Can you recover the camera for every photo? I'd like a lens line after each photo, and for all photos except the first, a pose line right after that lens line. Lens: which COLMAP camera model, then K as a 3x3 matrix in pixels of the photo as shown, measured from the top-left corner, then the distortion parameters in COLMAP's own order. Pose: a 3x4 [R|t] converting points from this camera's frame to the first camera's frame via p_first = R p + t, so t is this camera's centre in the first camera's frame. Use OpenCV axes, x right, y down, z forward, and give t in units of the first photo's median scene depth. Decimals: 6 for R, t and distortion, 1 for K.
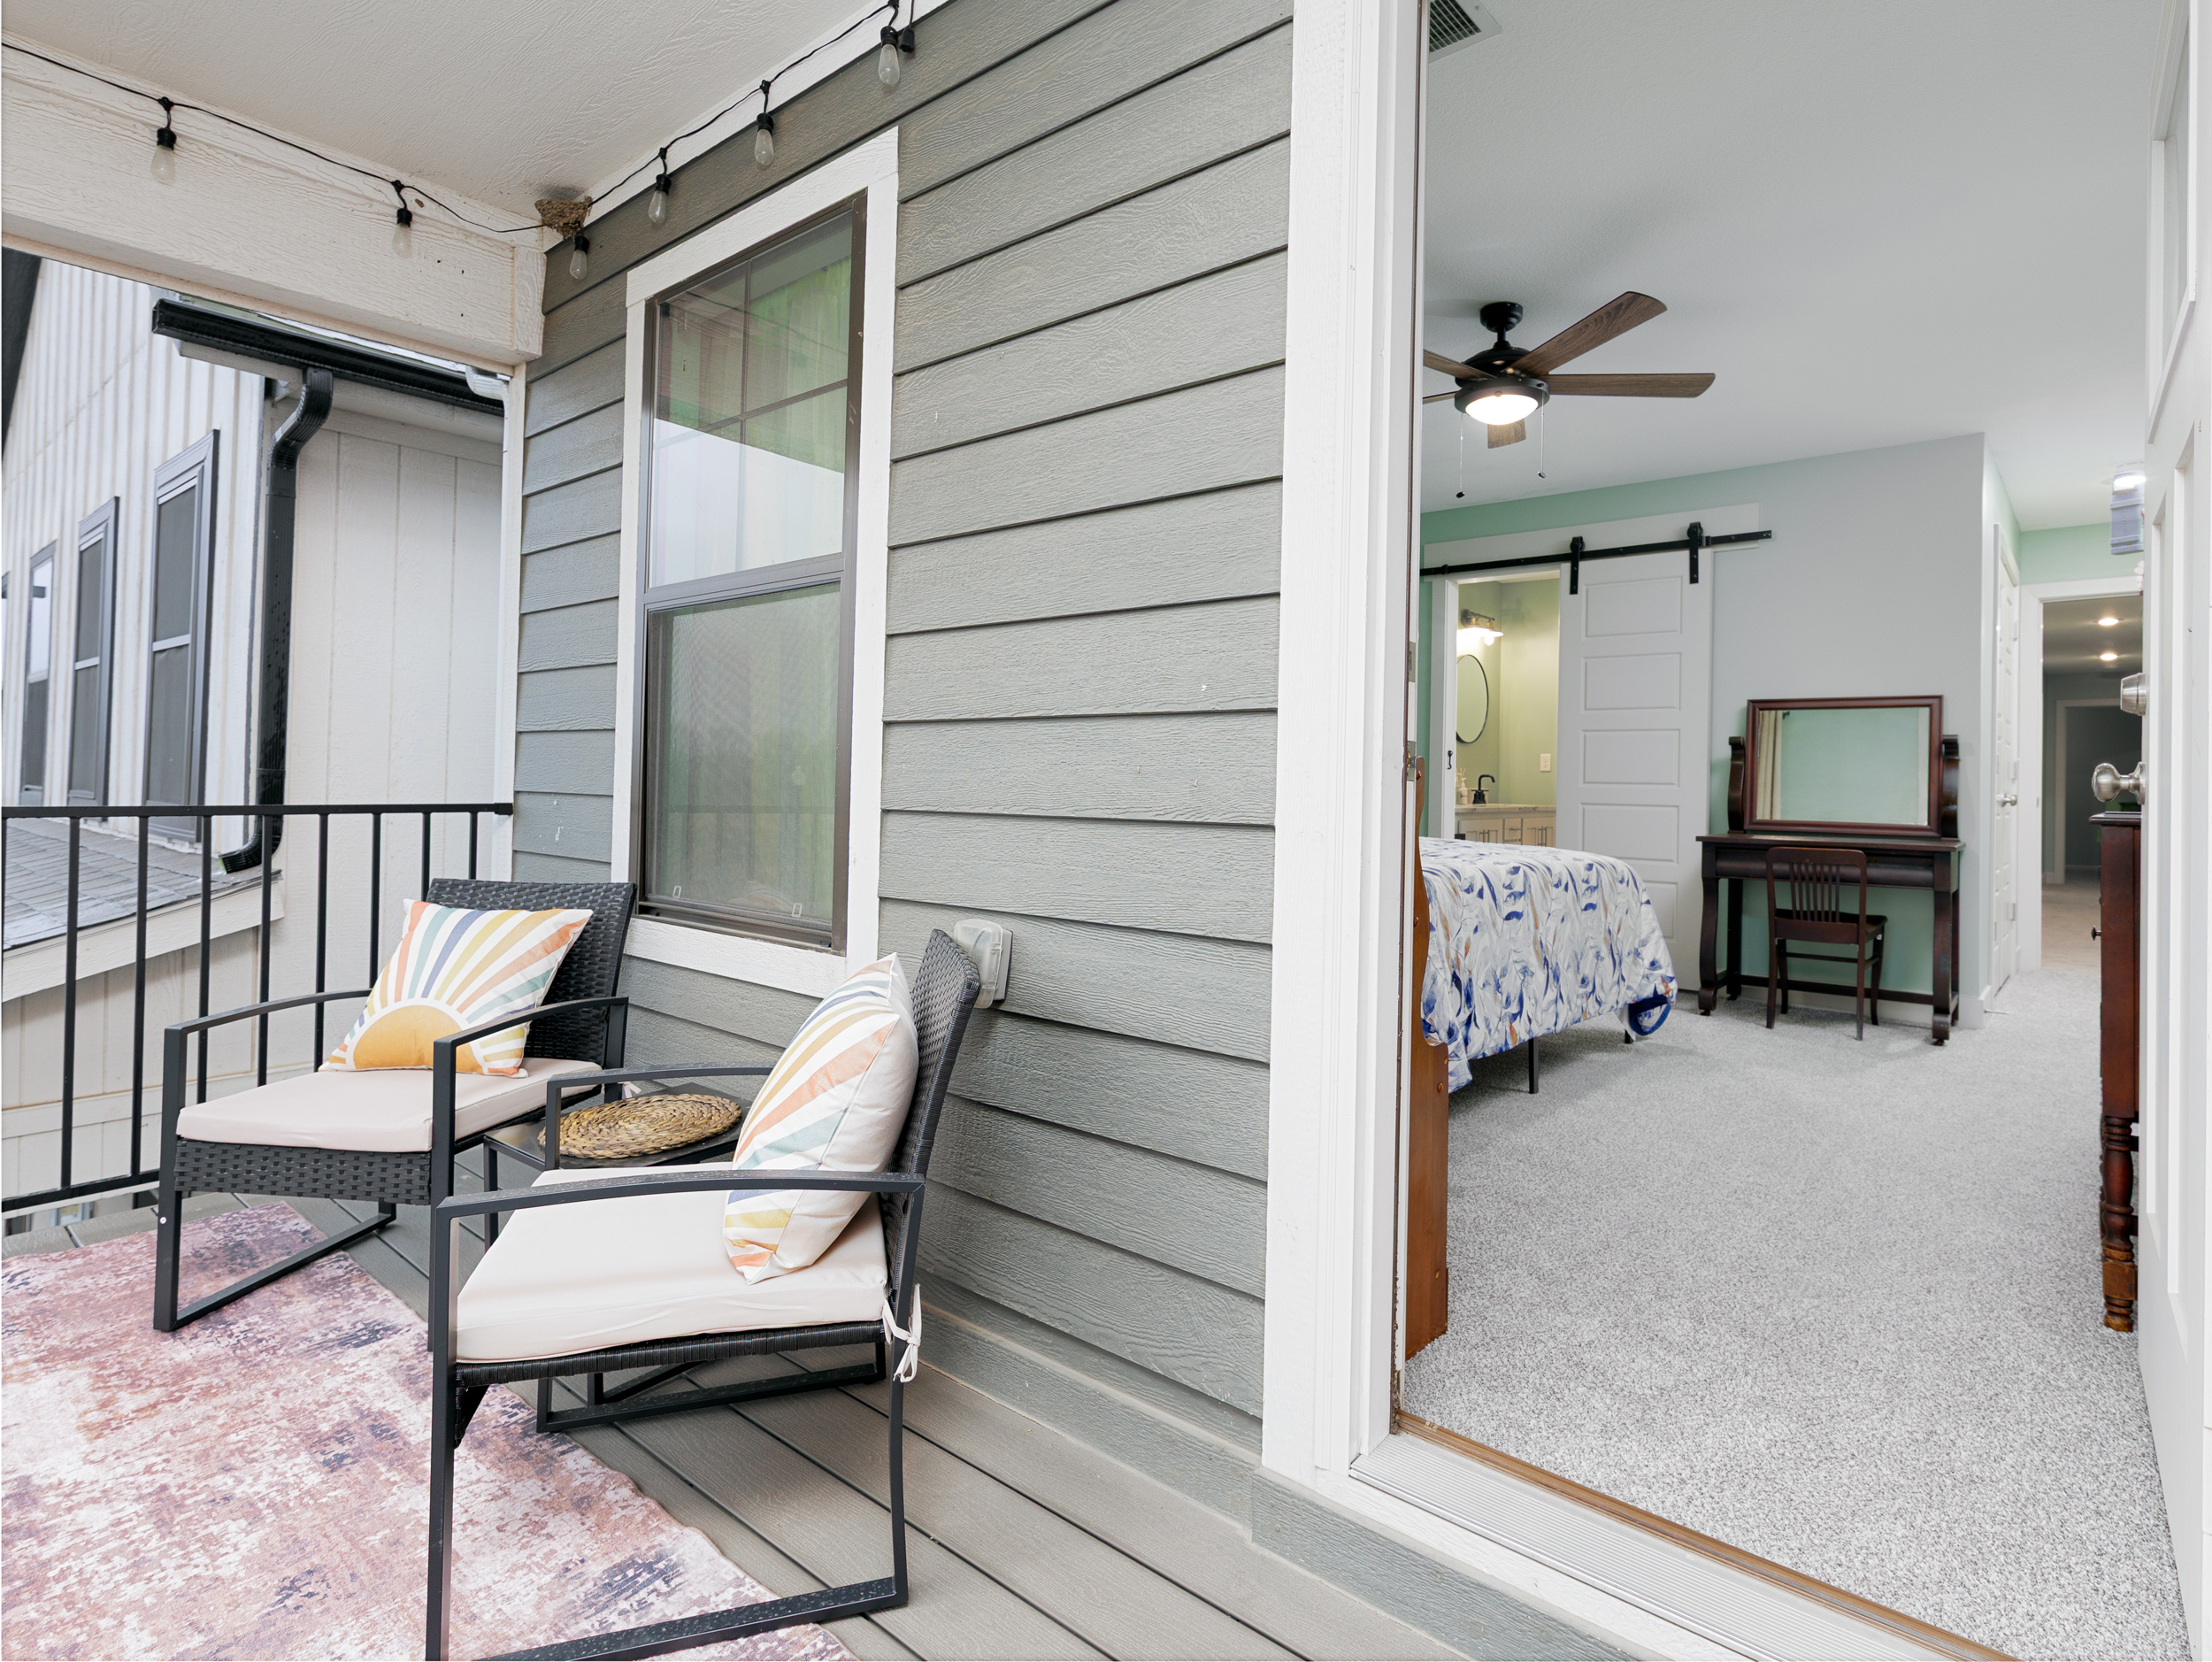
lens RADIAL K [[1100.5, 0, 1213.8], [0, 1100.5, 764.5], [0, 0, 1]] dist [-0.002088, -0.000433]
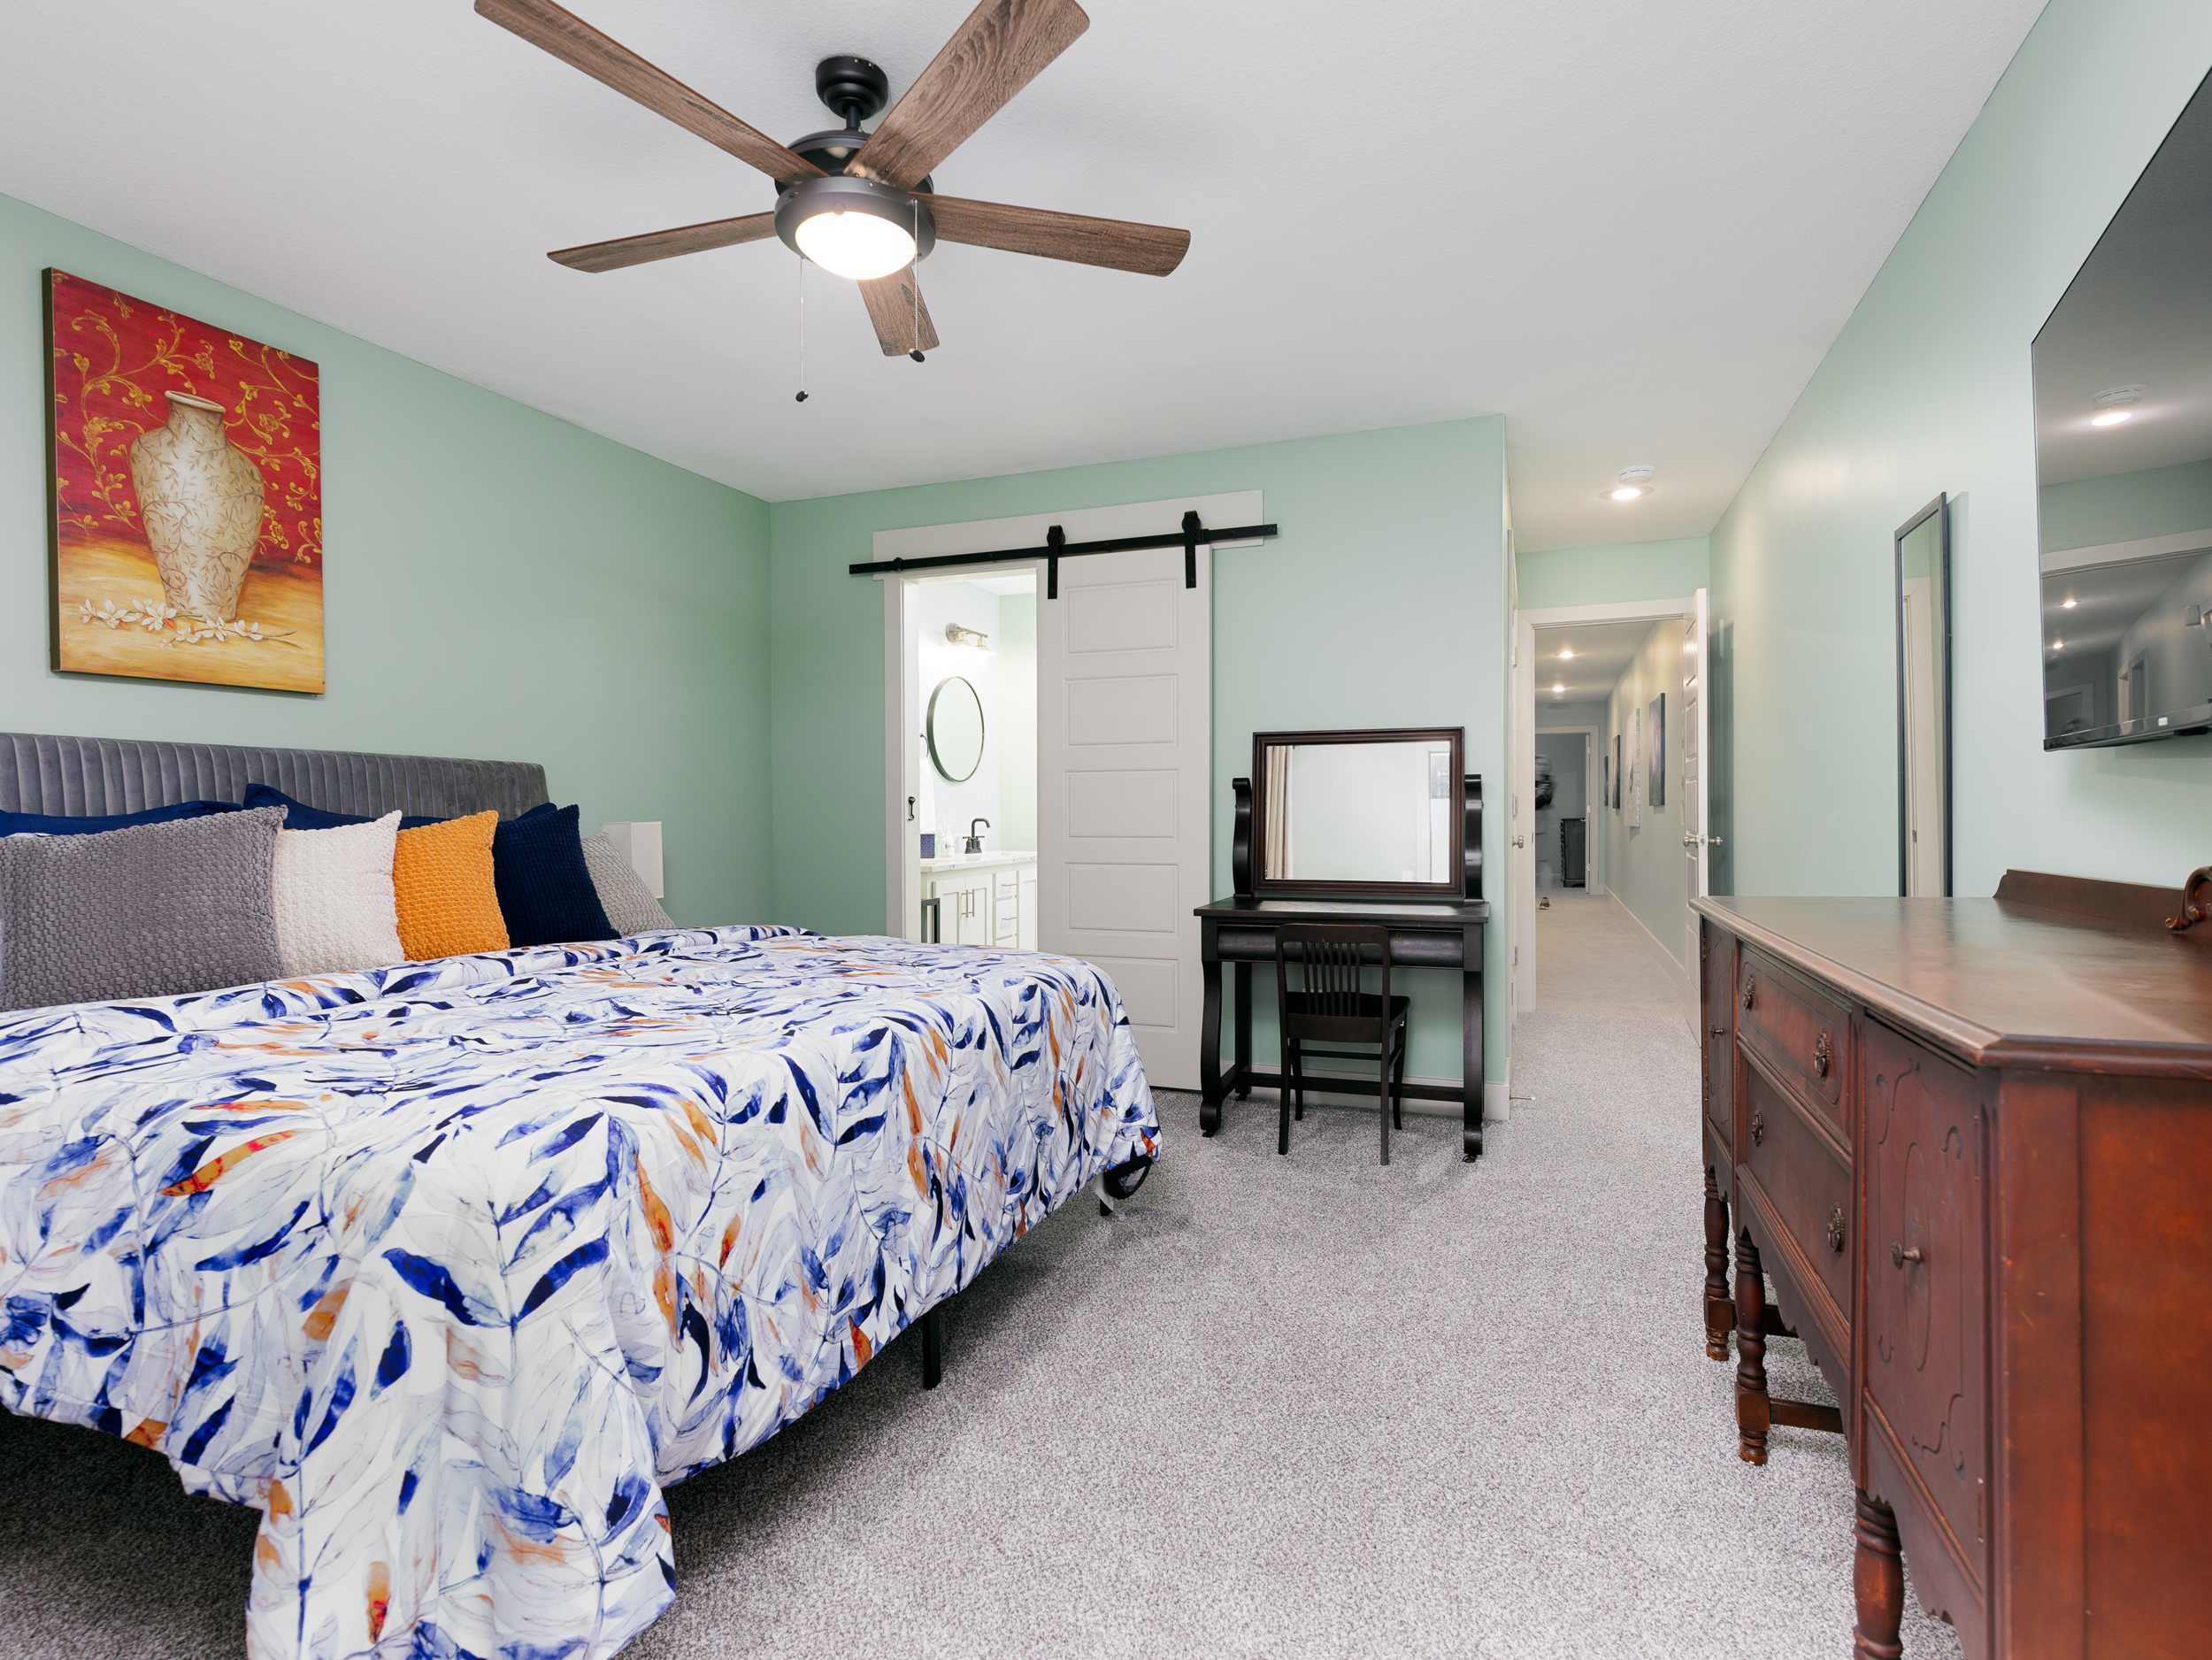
lens RADIAL K [[1066.3, 0, 1117.6], [0, 1066.3, 823.7], [0, 0, 1]] dist [-0.001181, -0.000834]
pose [[0.951299, -0.029673, 0.306839, 0.168373], [0.019746, 0.999178, 0.035405, -0.024551], [-0.307638, -0.027622, 0.951103, 0.321991]]
